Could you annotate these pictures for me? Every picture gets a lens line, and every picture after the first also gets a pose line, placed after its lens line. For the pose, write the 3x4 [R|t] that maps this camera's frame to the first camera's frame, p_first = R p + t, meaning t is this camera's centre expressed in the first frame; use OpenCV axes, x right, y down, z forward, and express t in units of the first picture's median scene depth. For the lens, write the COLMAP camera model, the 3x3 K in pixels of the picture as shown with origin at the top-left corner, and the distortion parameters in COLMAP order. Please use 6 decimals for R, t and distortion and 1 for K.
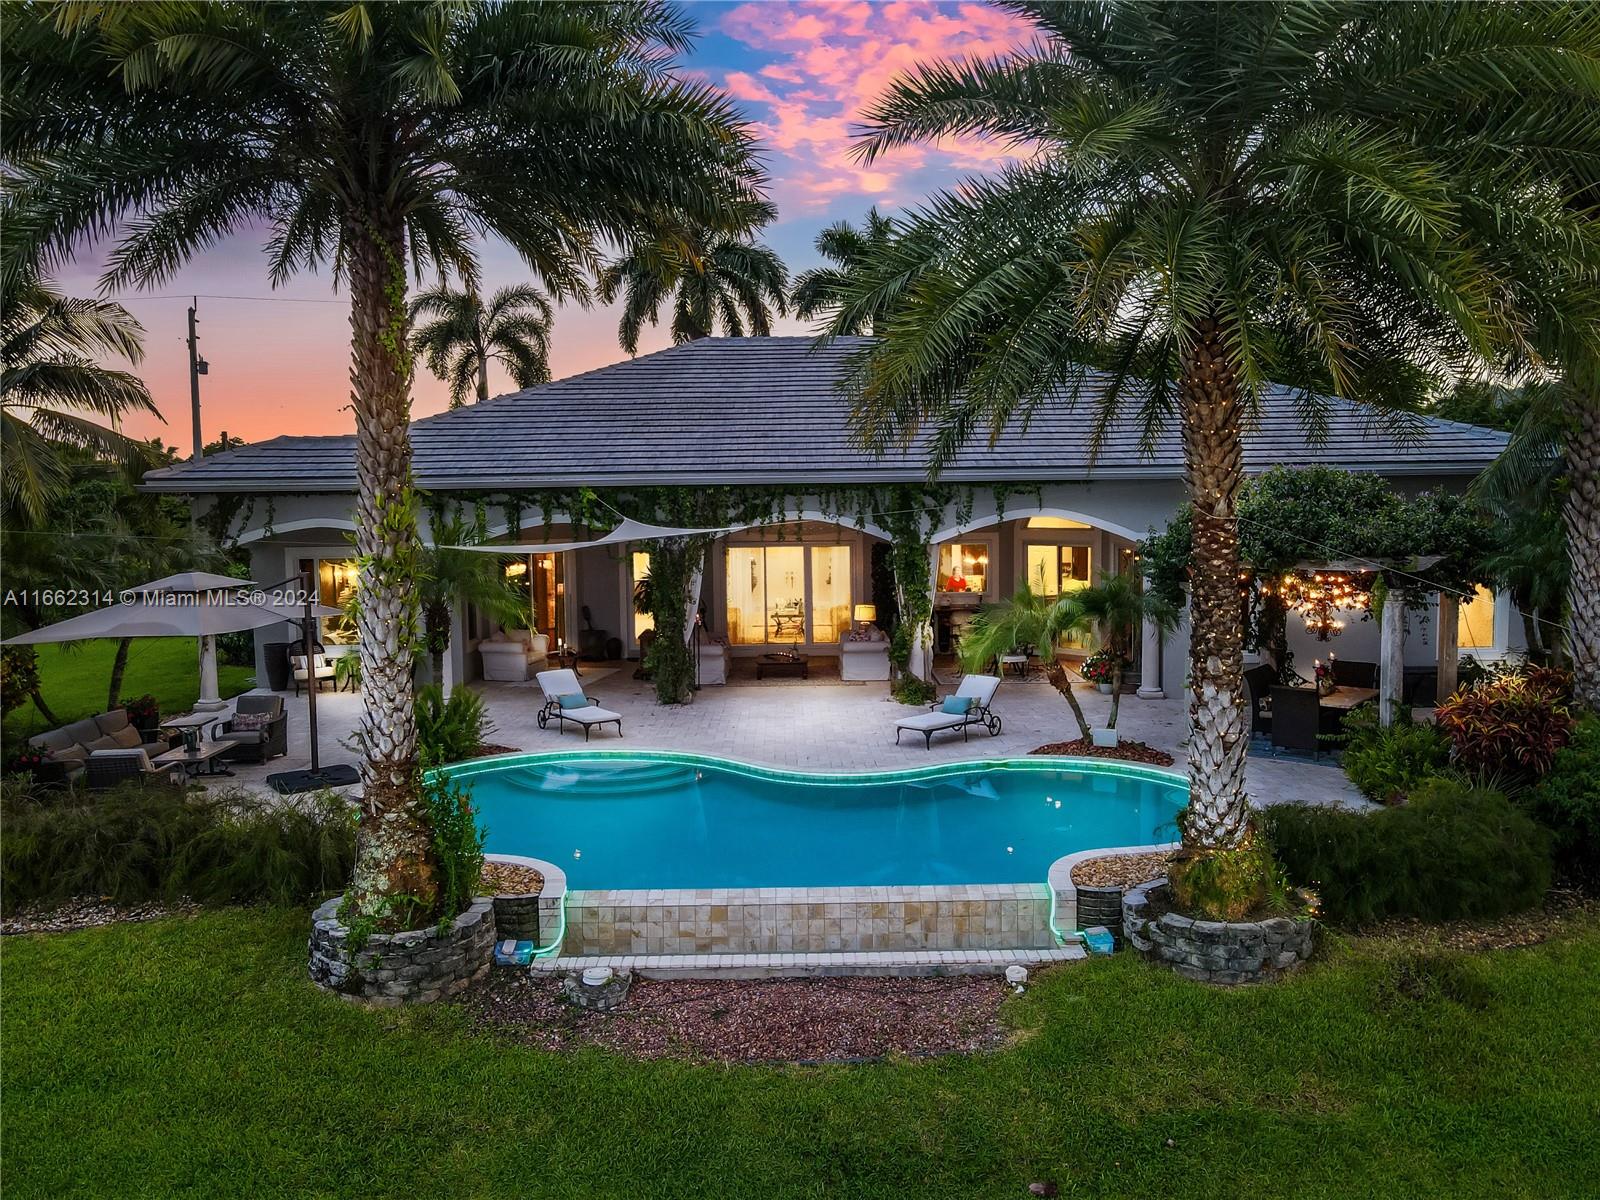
lens RADIAL K [[1122.7, 0, 800.0], [0, 1122.7, 600.0], [0, 0, 1]] dist [0.000462, 0.001515]
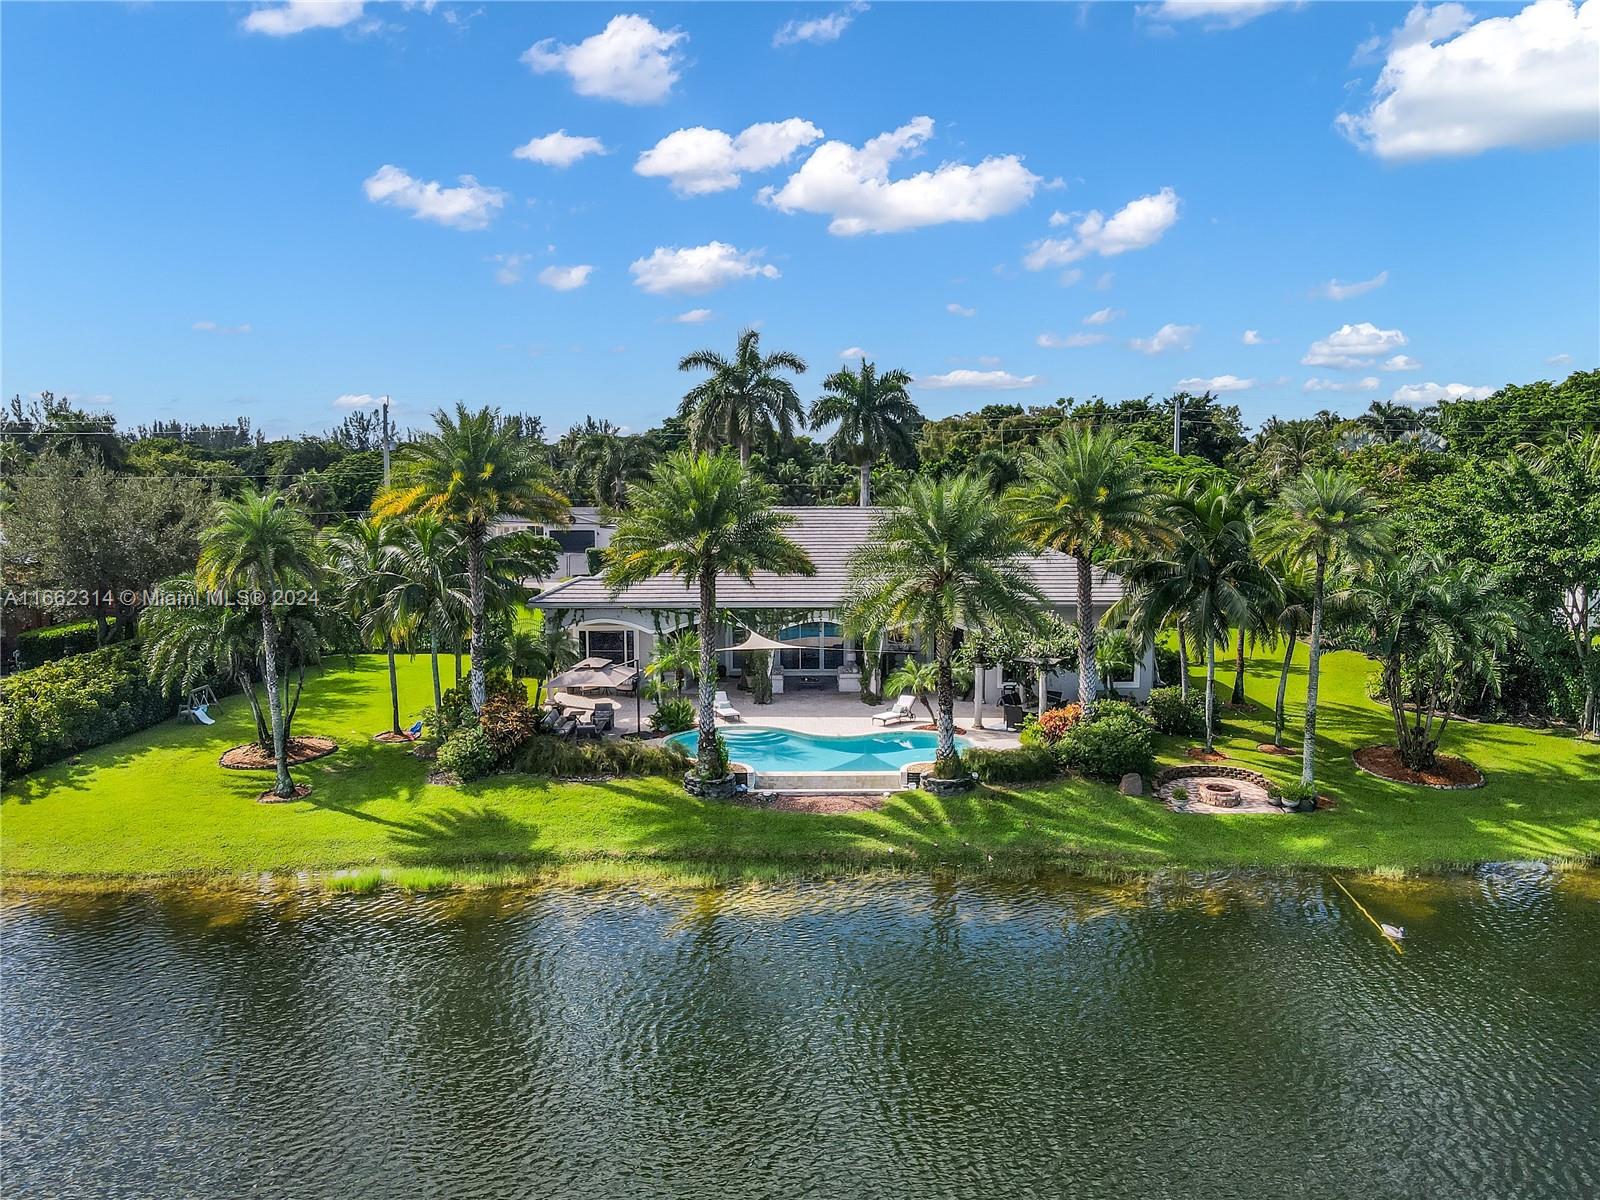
lens RADIAL K [[1132.4, 0, 800.0], [0, 1132.4, 600.0], [0, 0, 1]] dist [0.001333, -0.000238]
pose [[0.999939, 0.010819, 0.002037, -0.084325], [-0.010887, 0.999254, 0.037052, -0.366517], [-0.001634, -0.037072, 0.999311, -2.293980]]
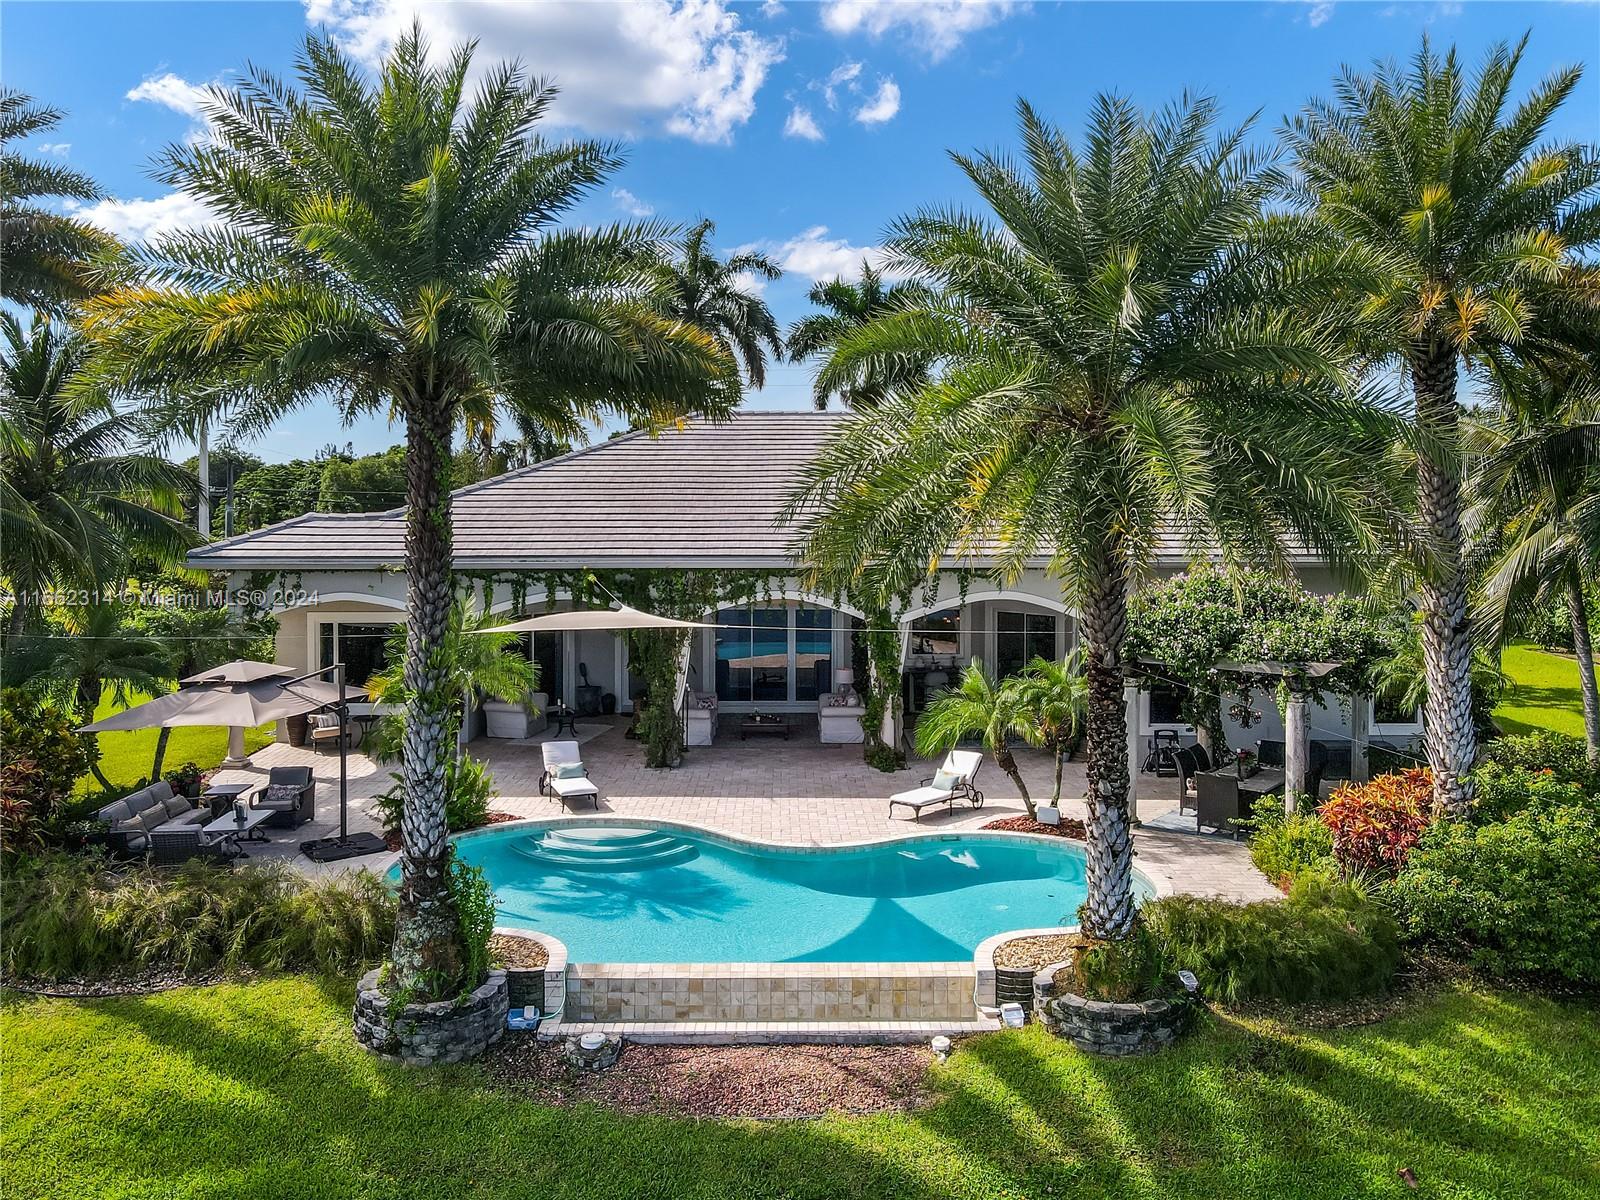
lens RADIAL K [[1158.5, 0, 798.8], [0, 1158.5, 540.6], [0, 0, 1]] dist [-0.000183, 0.002547]
pose [[0.999918, 0.012803, -0.000283, 0.030950], [-0.012798, 0.998327, -0.056382, -0.121507], [-0.000439, 0.056381, 0.998409, -0.246722]]
